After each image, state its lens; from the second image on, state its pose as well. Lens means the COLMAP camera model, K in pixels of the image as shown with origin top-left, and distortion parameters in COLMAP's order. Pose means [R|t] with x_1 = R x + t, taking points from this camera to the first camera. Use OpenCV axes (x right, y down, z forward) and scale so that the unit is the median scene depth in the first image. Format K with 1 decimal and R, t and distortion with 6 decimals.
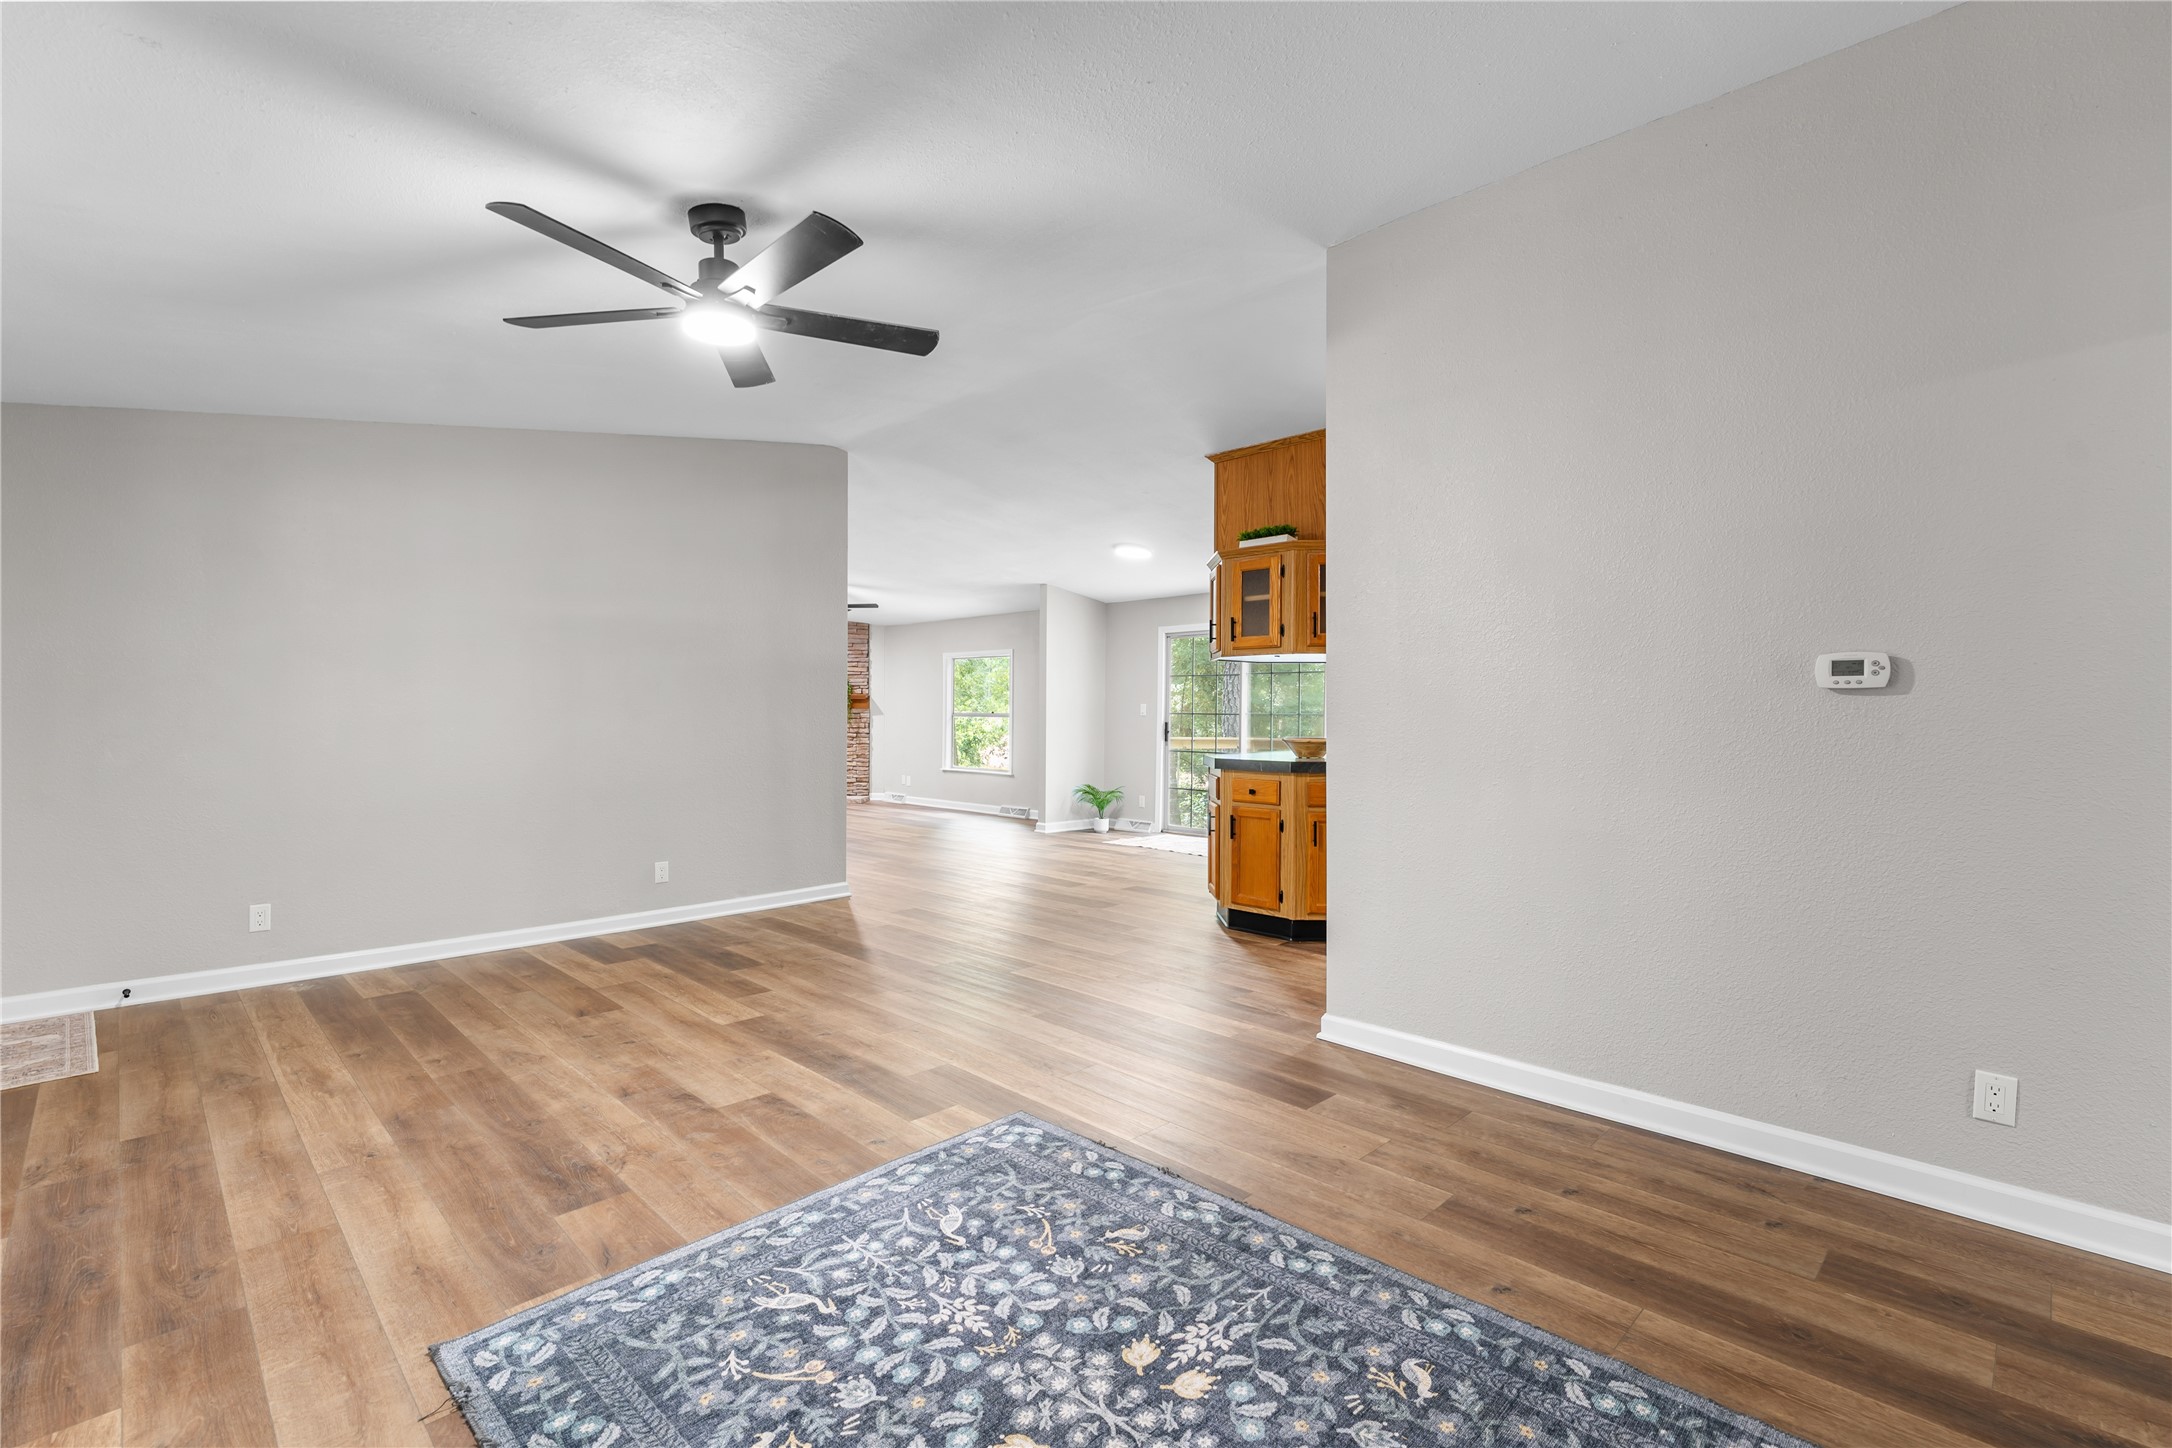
lens RADIAL K [[982.0, 0, 1086.0], [0, 982.0, 724.0], [0, 0, 1]] dist [-0.000112, -0.000439]
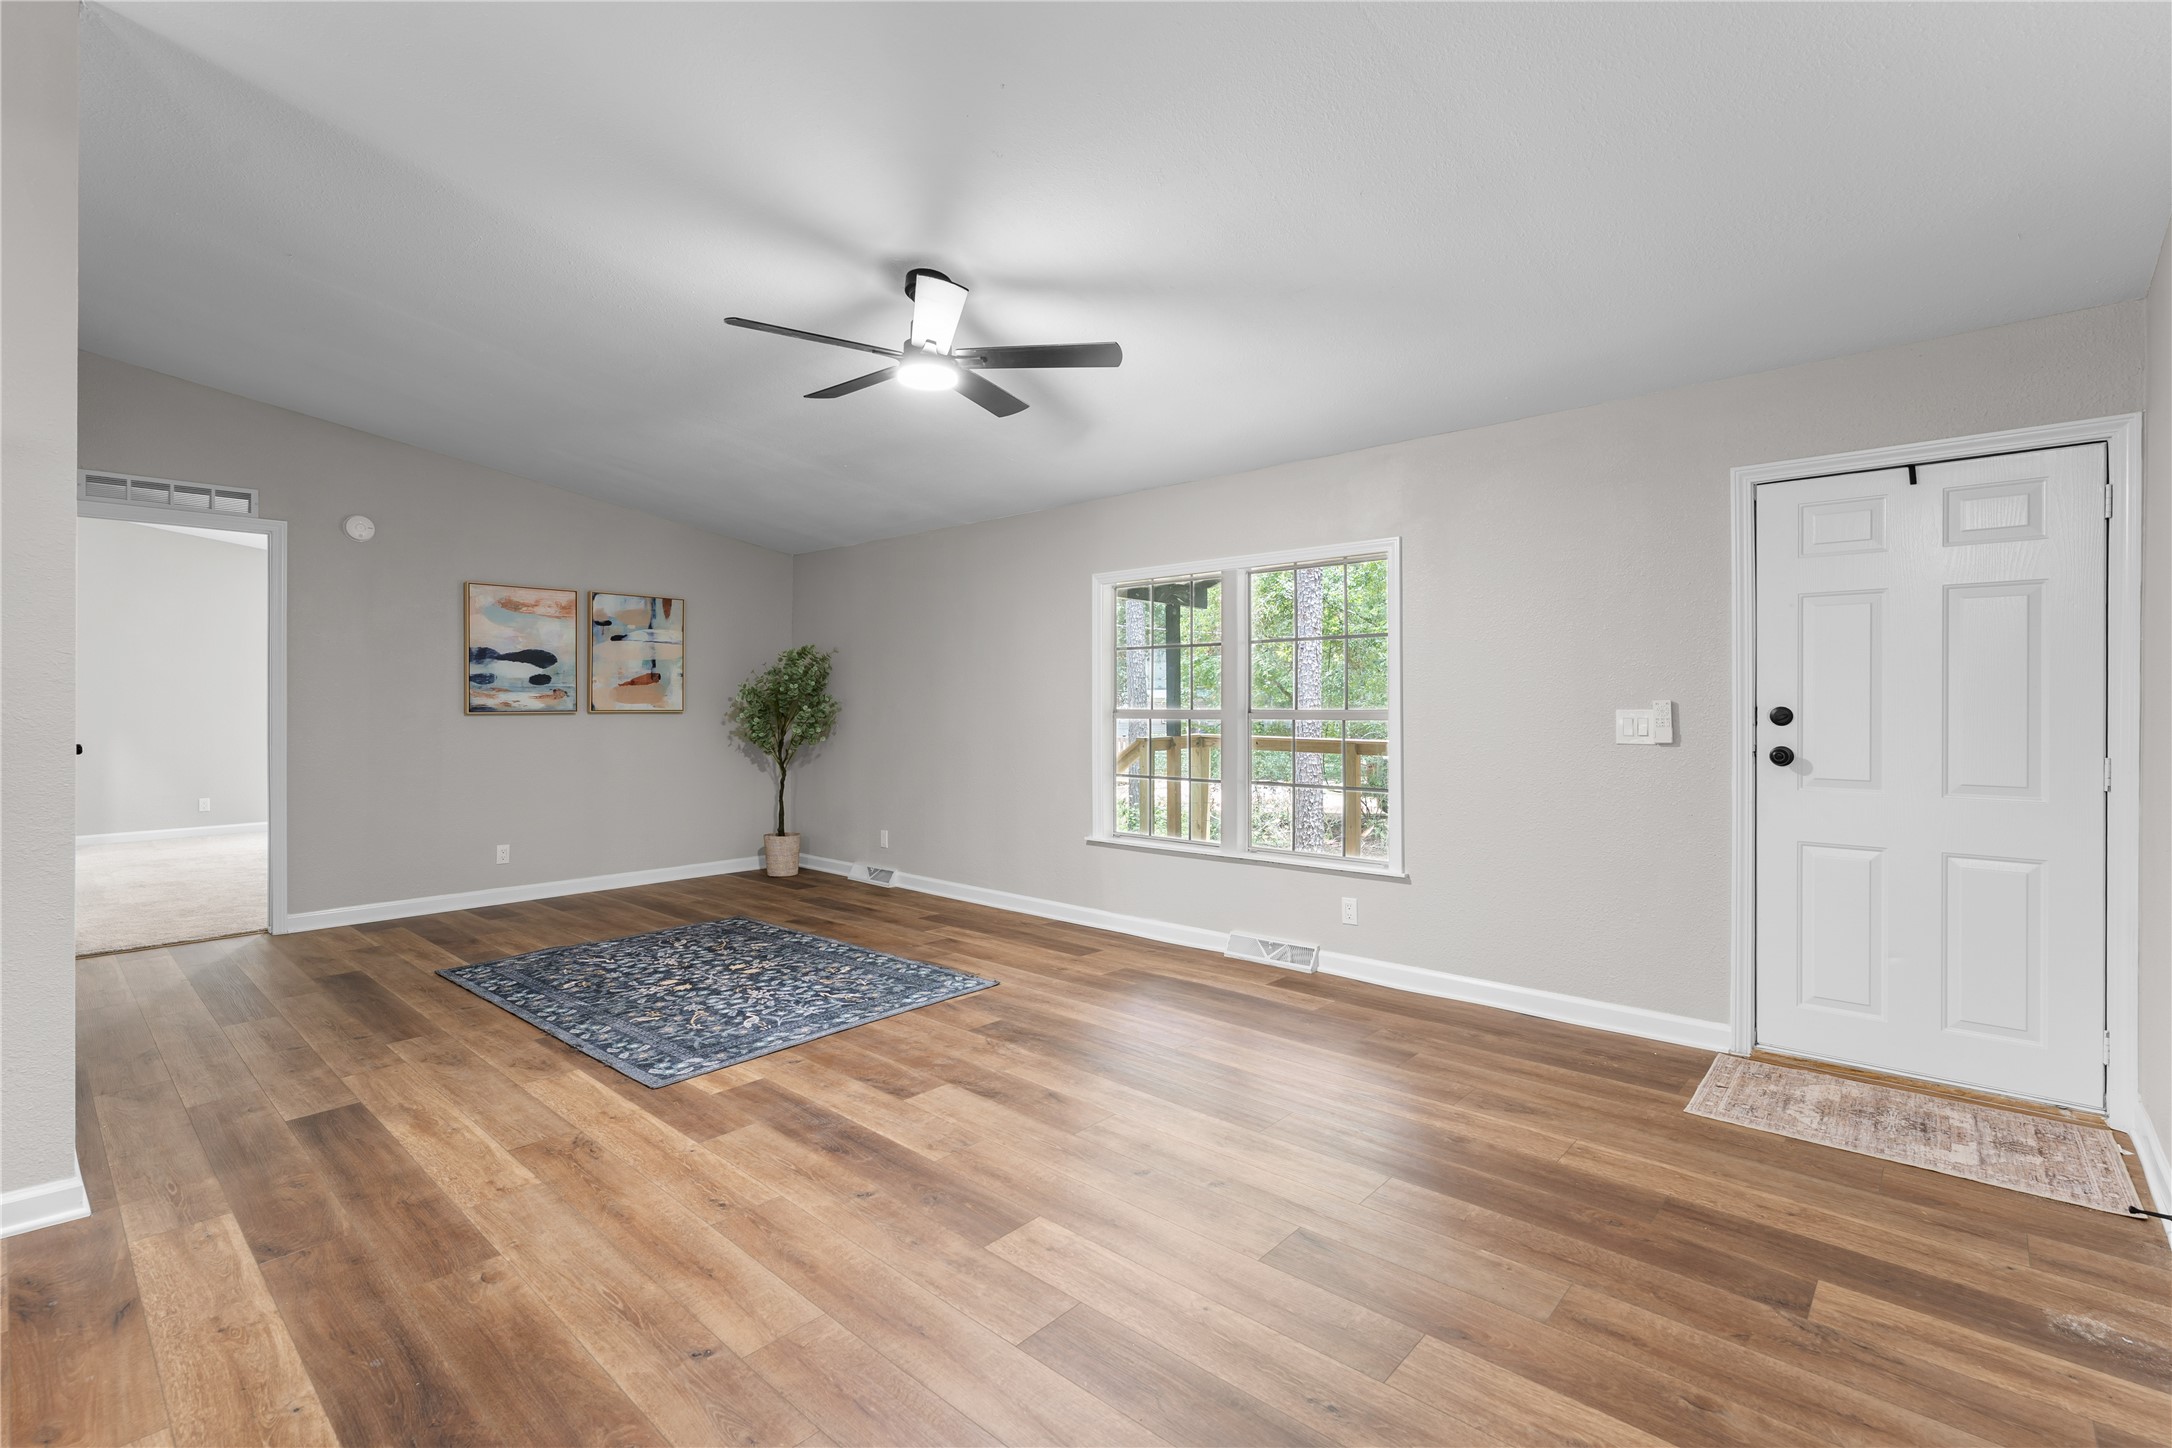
lens RADIAL K [[996.0, 0, 1074.4], [0, 996.0, 703.4], [0, 0, 1]] dist [0.000436, -0.000282]
pose [[-0.999274, 0.001439, -0.038066, -0.573798], [0.000764, 0.999842, 0.017734, -0.038169], [0.038086, 0.017692, -0.999118, 2.508235]]
